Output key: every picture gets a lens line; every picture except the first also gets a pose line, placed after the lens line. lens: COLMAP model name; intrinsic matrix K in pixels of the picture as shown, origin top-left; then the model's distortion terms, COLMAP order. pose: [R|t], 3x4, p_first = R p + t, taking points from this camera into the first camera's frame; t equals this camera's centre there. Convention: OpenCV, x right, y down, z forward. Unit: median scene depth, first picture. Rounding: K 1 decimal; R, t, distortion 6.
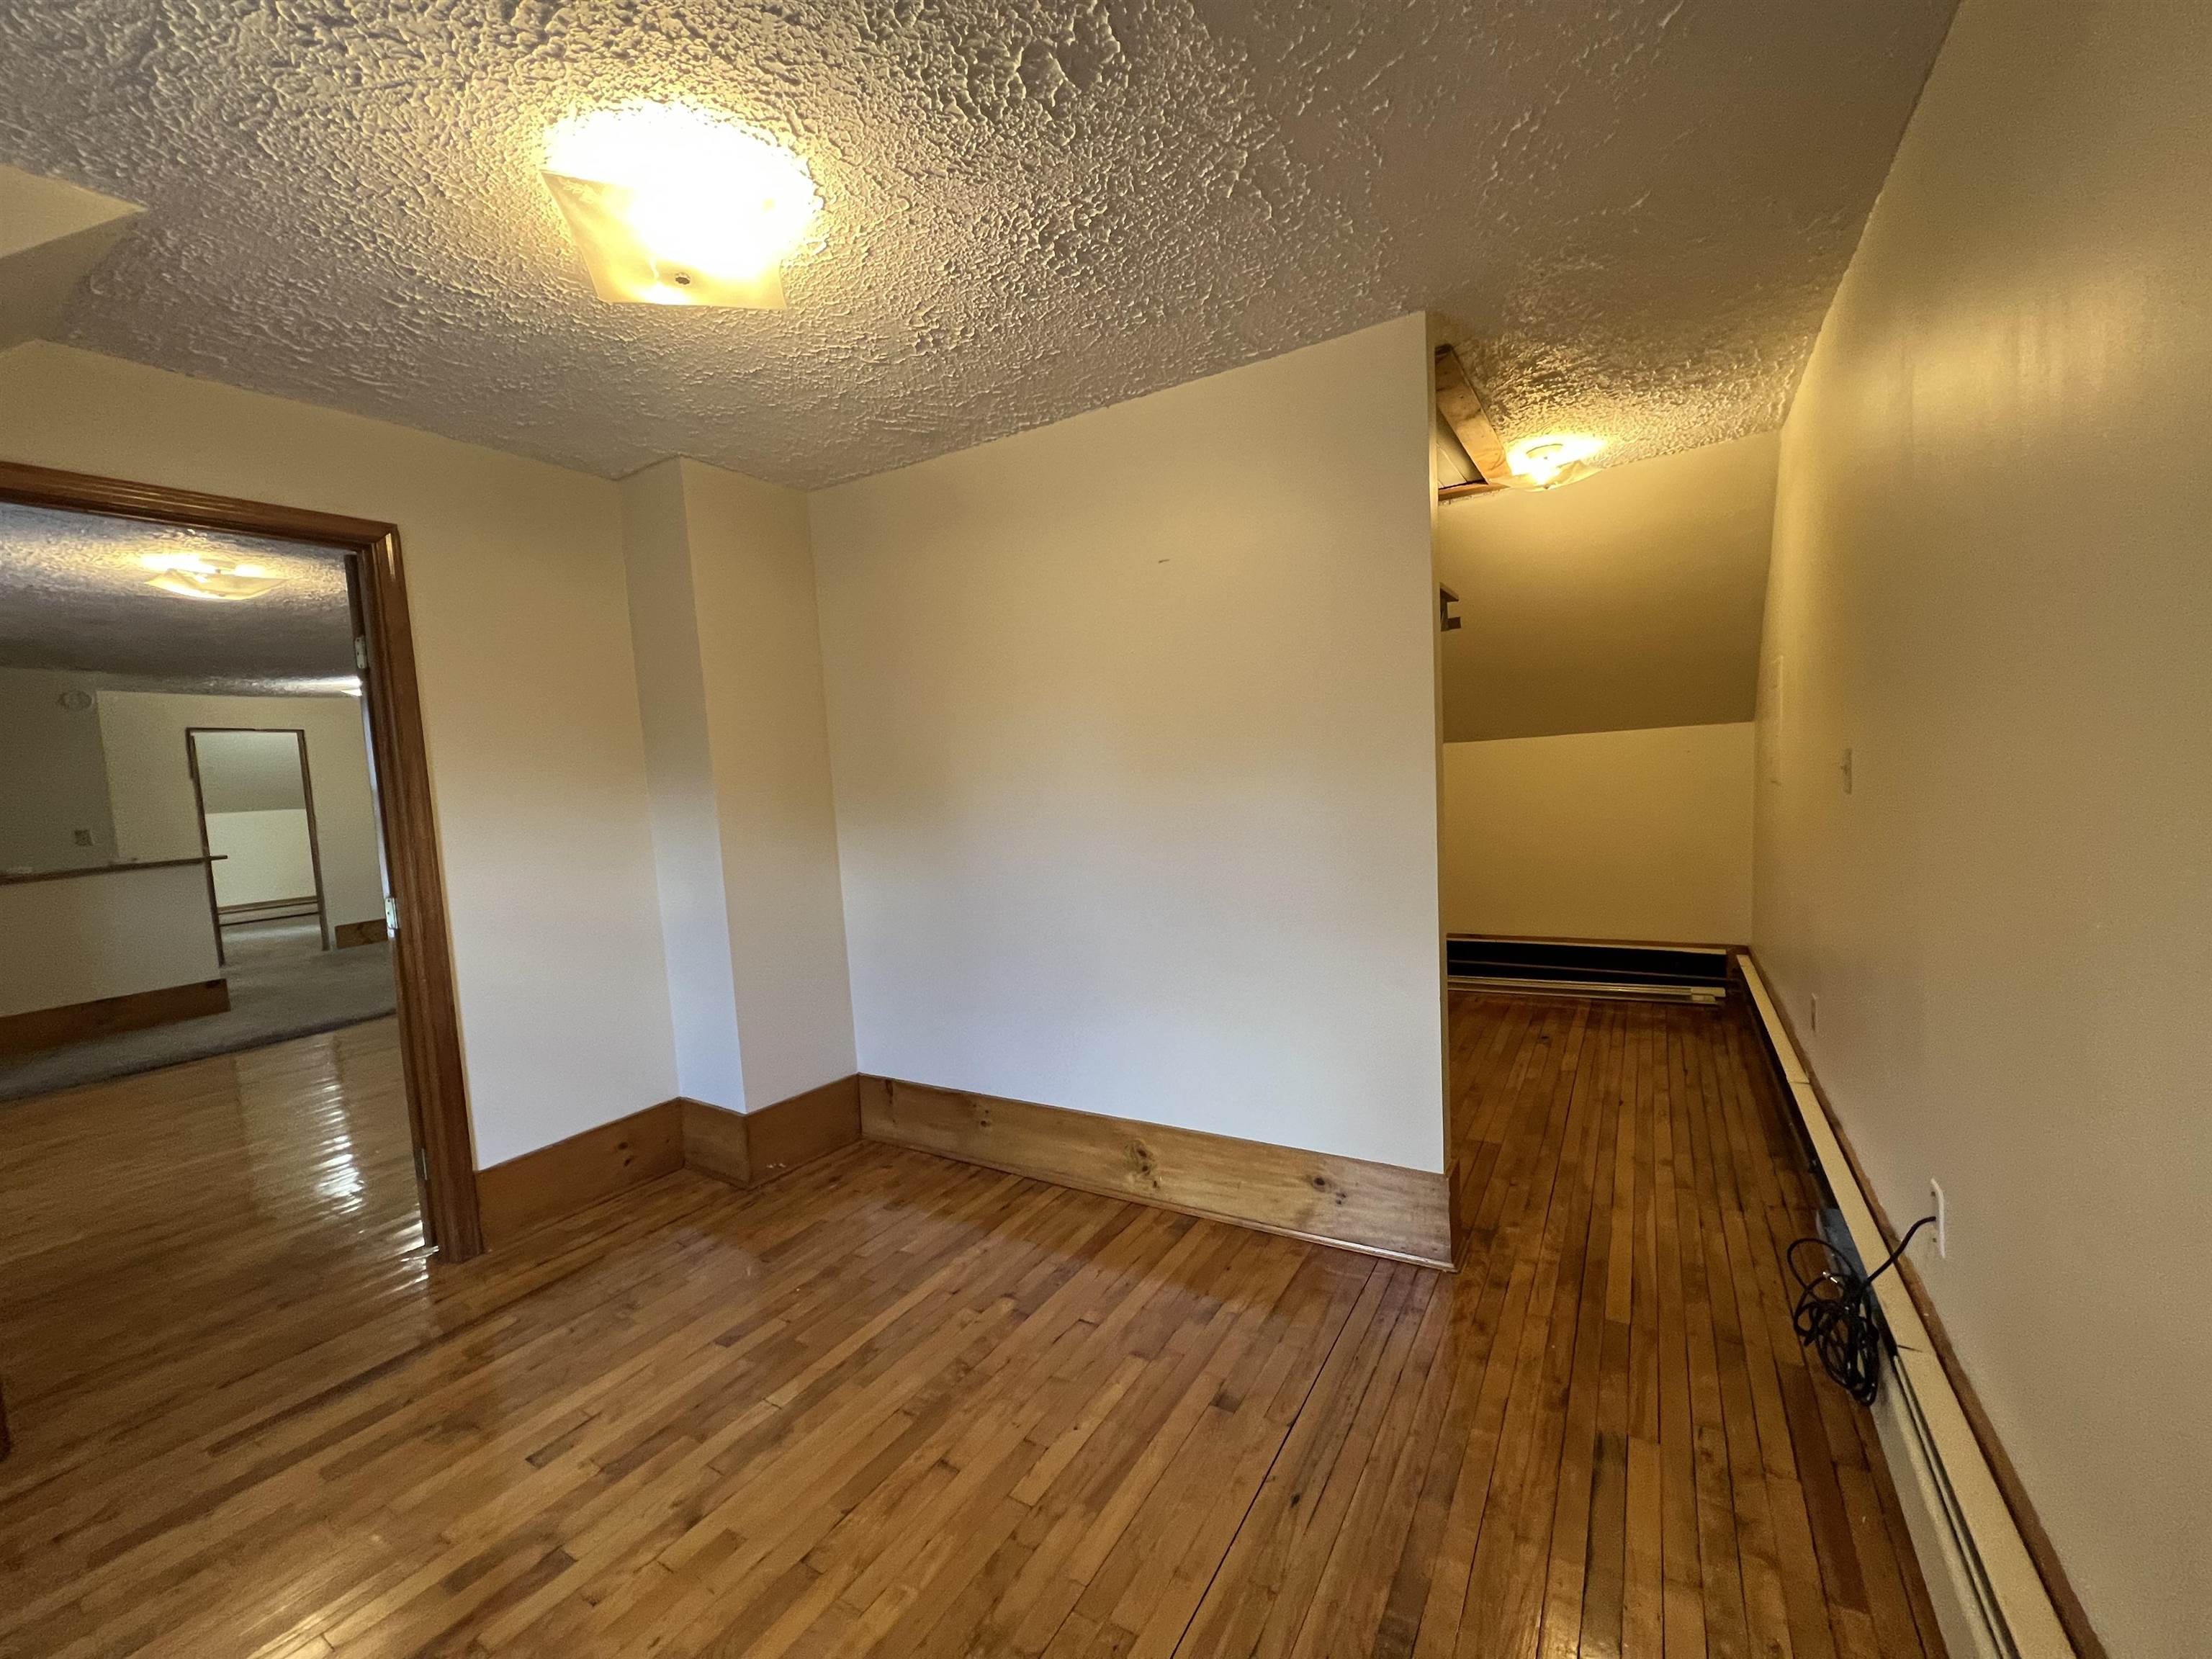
lens RADIAL K [[897.0, 0, 1108.2], [0, 897.0, 824.1], [0, 0, 1]] dist [0.000707, 0.000177]
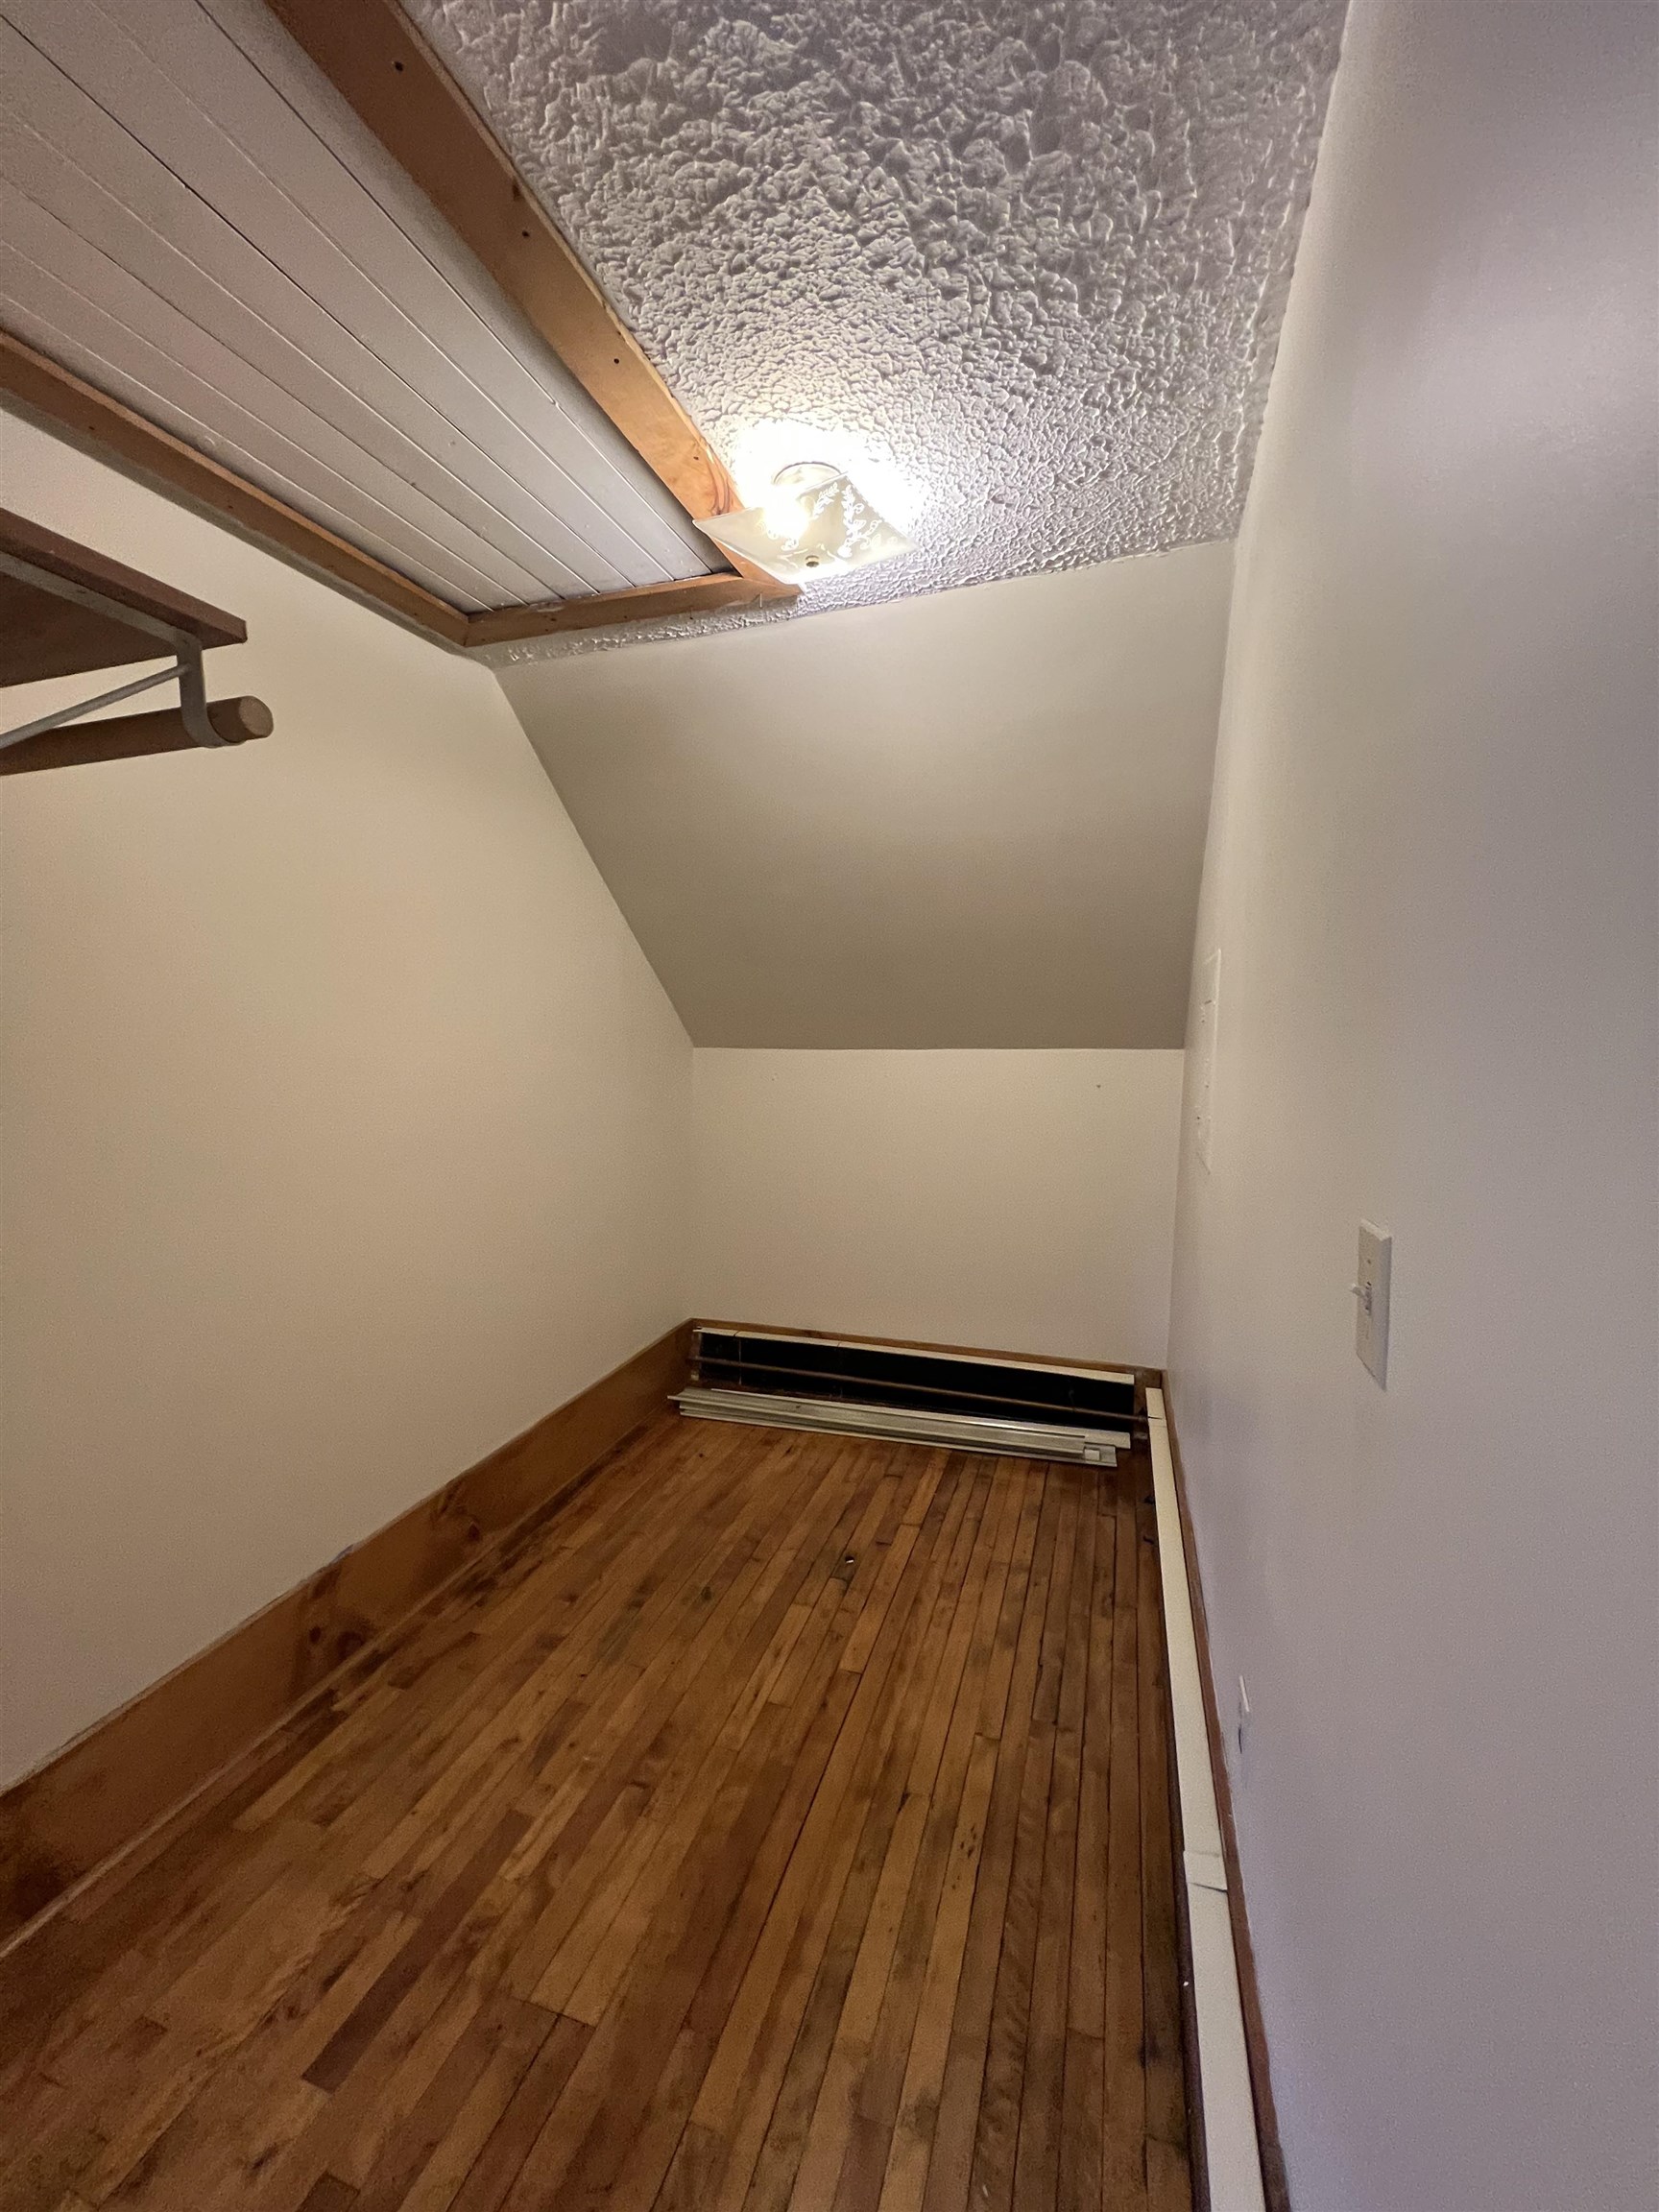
lens RADIAL K [[877.5, 0, 829.5], [0, 877.5, 1106.0], [0, 0, 1]] dist [0.000743, 0.000222]
pose [[0.974872, 0.036360, 0.219776, 0.400004], [-0.039410, 0.999178, 0.009508, -0.084468], [-0.219250, -0.017931, 0.975504, 0.521724]]
